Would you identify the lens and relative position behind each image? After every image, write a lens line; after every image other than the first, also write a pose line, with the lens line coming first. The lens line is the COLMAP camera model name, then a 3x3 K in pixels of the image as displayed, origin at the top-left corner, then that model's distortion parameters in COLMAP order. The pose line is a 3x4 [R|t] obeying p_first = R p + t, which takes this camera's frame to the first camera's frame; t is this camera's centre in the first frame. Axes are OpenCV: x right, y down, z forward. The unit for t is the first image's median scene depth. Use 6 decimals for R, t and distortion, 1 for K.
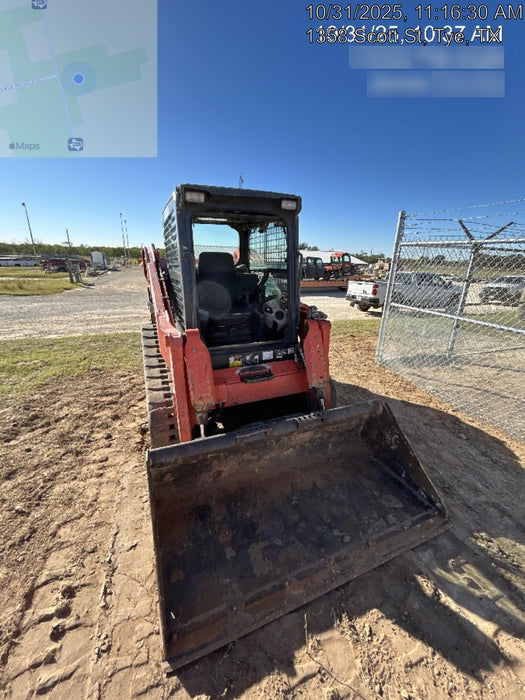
lens RADIAL K [[288.1, 0, 258.9], [0, 288.1, 332.8], [0, 0, 1]] dist [0.003688, 0.000081]
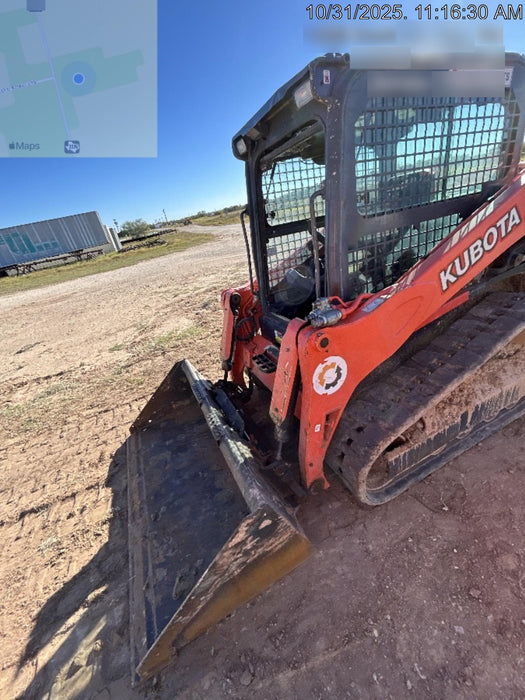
lens RADIAL K [[279.3, 0, 262.7], [0, 279.3, 351.9], [0, 0, 1]] dist [-0.000528, -0.000008]
pose [[0.050771, 0.418218, -0.906927, 0.976106], [-0.077860, 0.906991, 0.413889, -0.283507], [0.995671, 0.049600, 0.078612, 1.258092]]
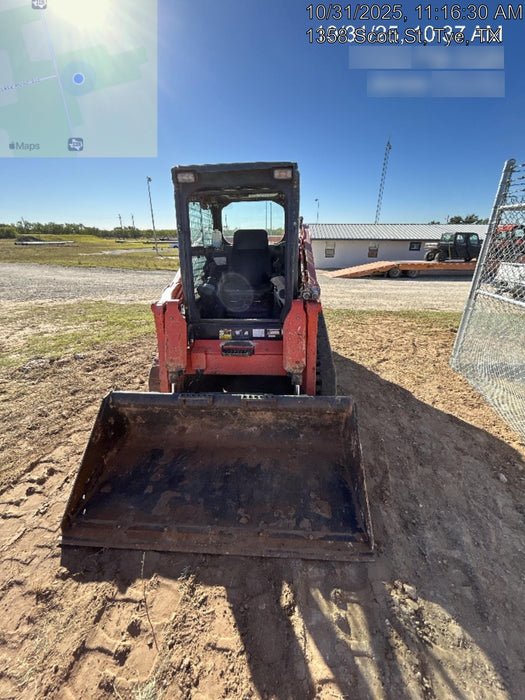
lens RADIAL K [[288.1, 0, 258.9], [0, 288.1, 332.8], [0, 0, 1]] dist [0.003688, 0.000081]
pose [[0.891861, 0.116328, -0.437094, 0.690274], [-0.088287, 0.992546, 0.084011, -0.008993], [0.443609, -0.036337, 0.895484, 0.158930]]
